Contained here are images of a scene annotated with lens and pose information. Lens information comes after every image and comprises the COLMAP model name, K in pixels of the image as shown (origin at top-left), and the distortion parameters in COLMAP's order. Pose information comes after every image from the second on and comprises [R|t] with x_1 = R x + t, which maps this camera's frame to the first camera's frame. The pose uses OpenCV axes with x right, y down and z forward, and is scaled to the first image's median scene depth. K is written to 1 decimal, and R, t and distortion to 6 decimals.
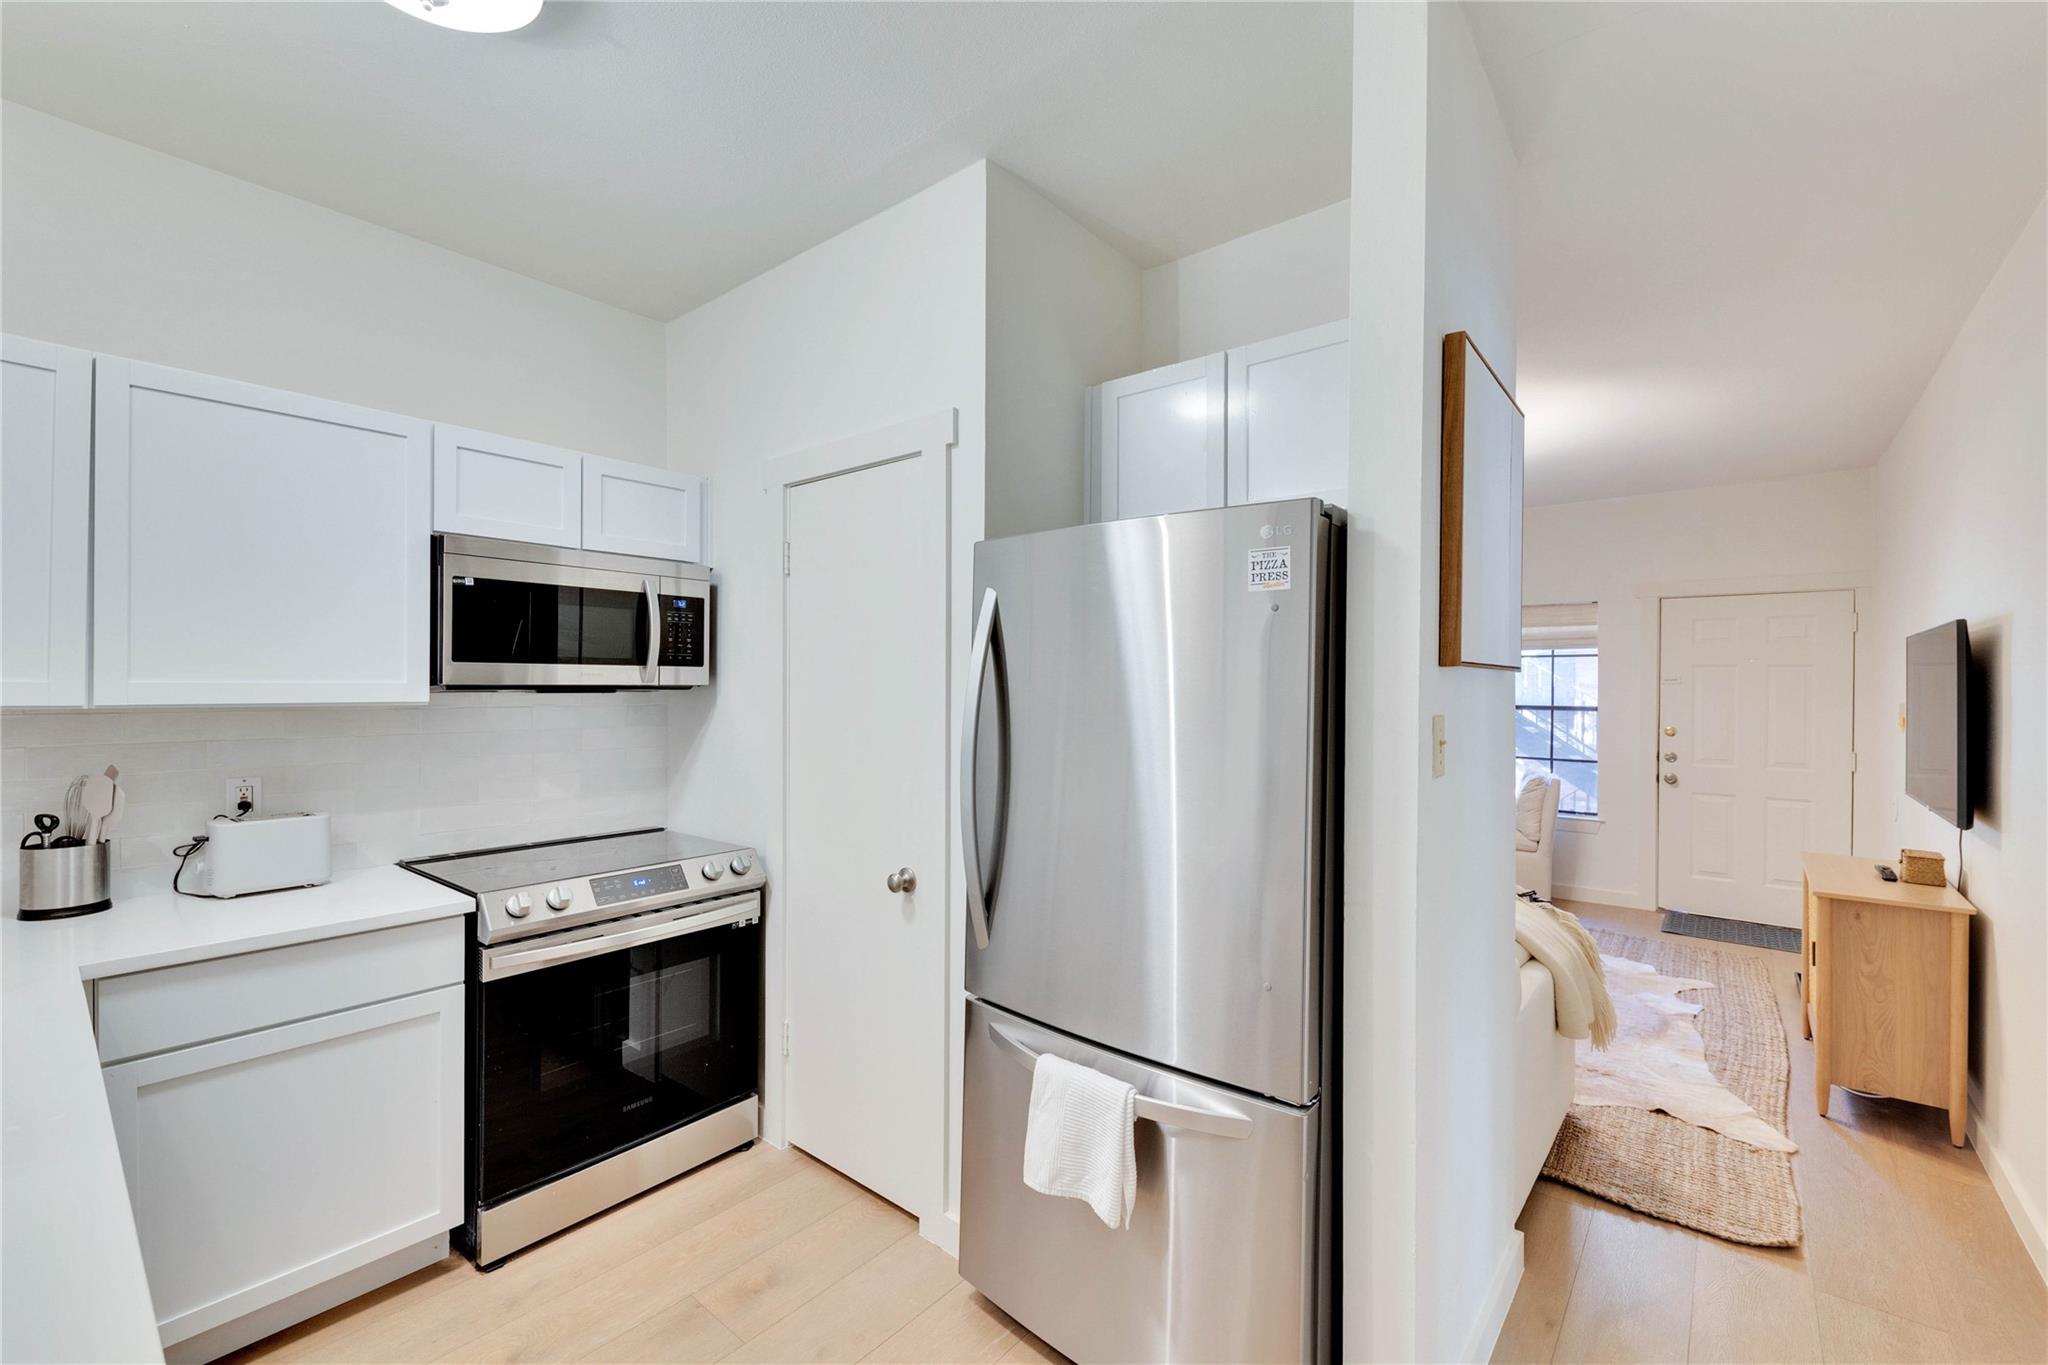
lens RADIAL K [[858.4, 0, 1046.8], [0, 858.4, 686.0], [0, 0, 1]] dist [0.013544, -0.002690]
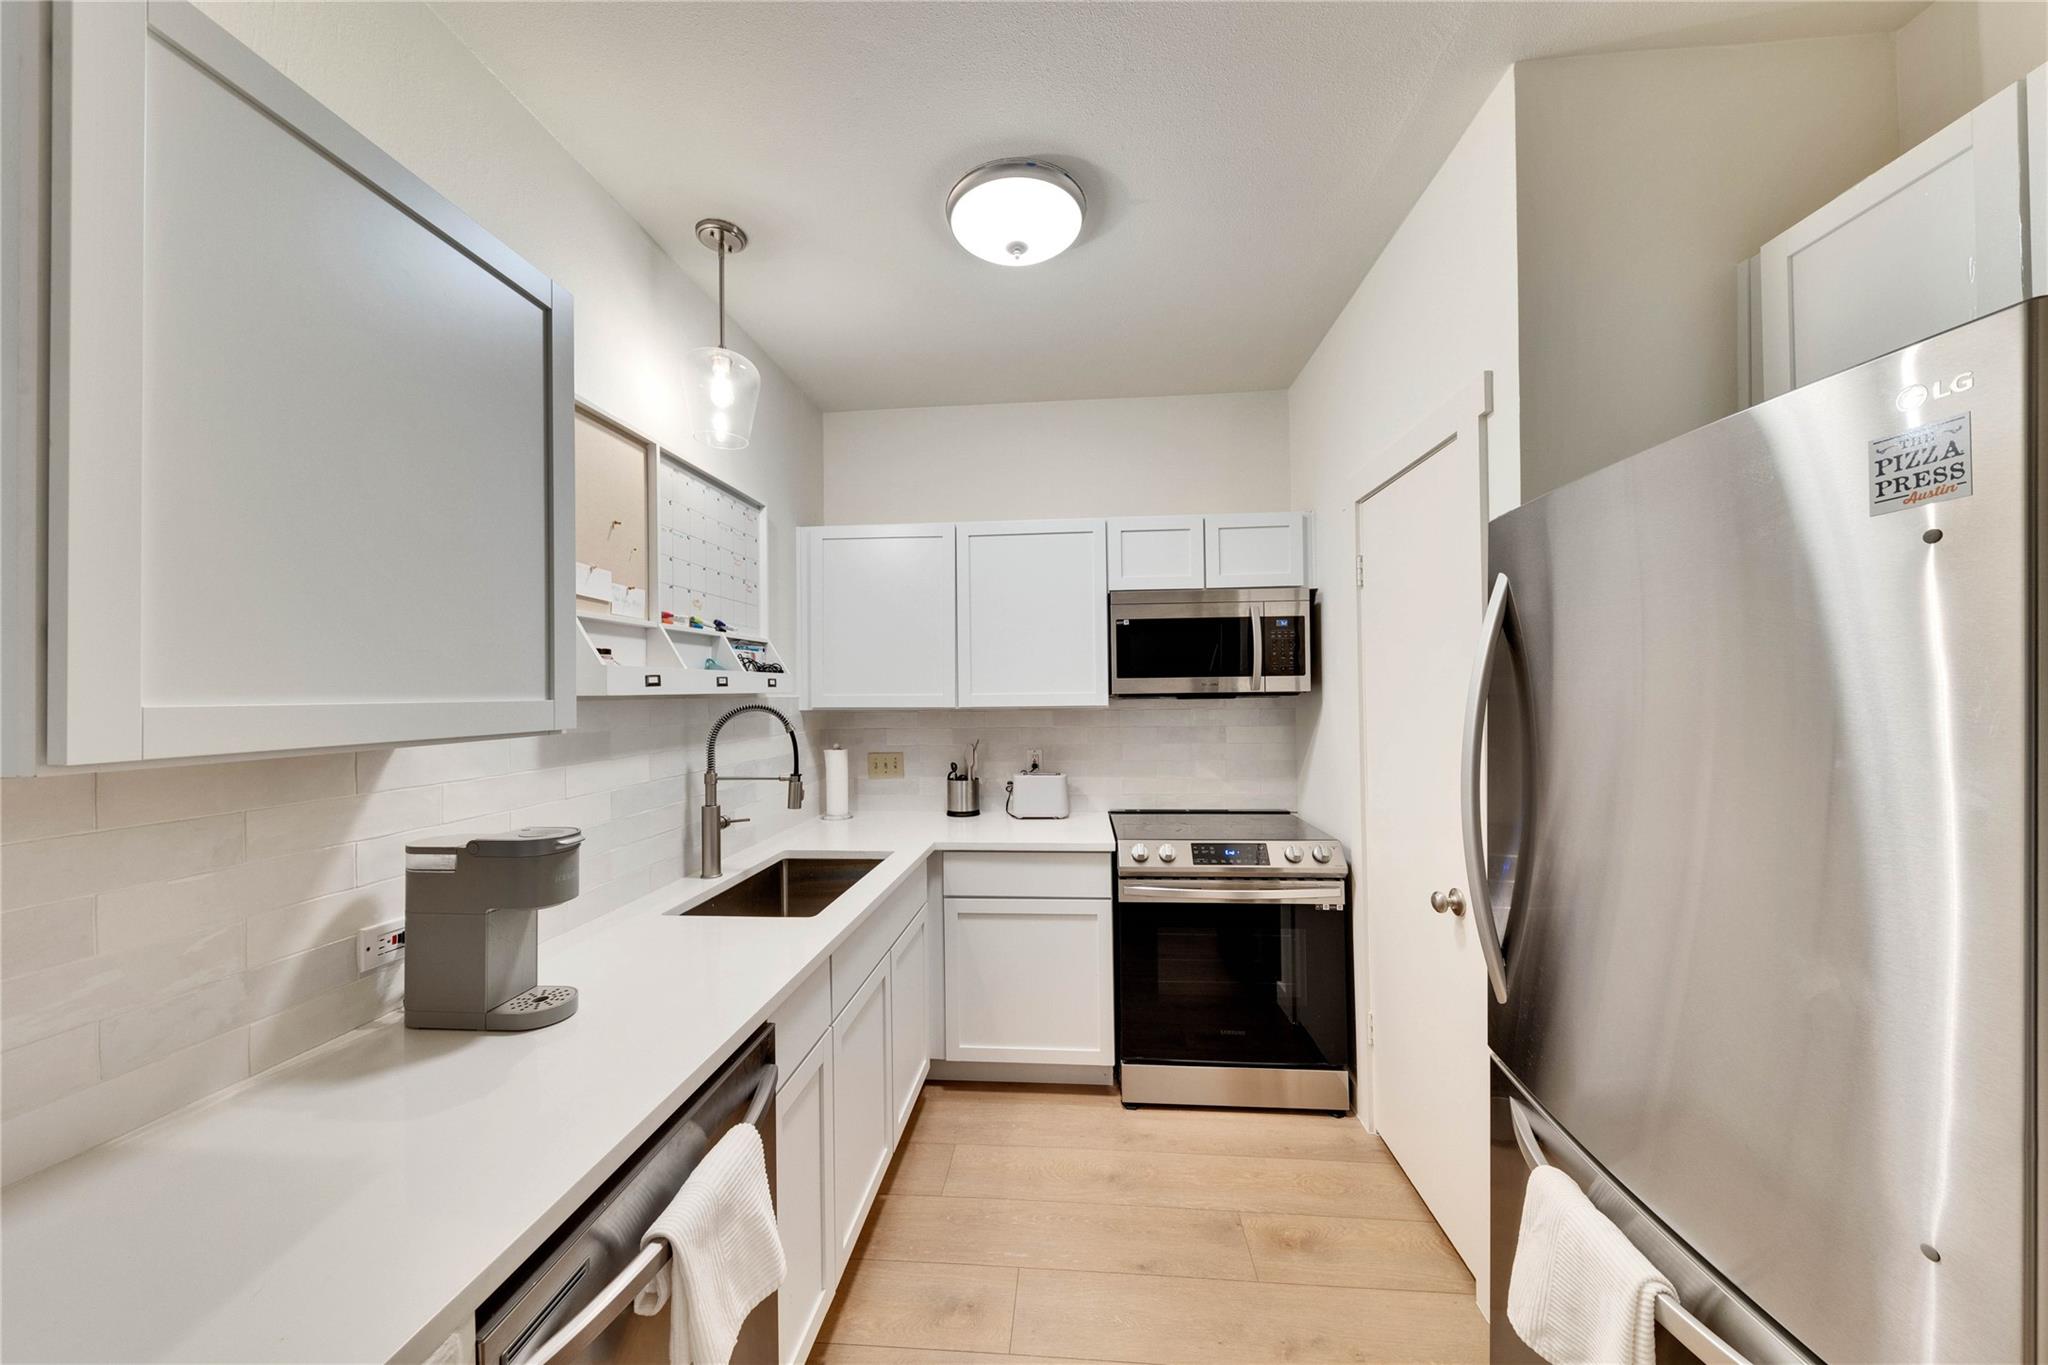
lens RADIAL K [[706.7, 0, 1026.1], [0, 706.7, 686.2], [0, 0, 1]] dist [0.012637, -0.003163]
pose [[0.559356, -0.018915, -0.828712, 0.220431], [0.014270, 0.999811, -0.013188, -0.001005], [0.828805, -0.004449, 0.559520, 0.203313]]
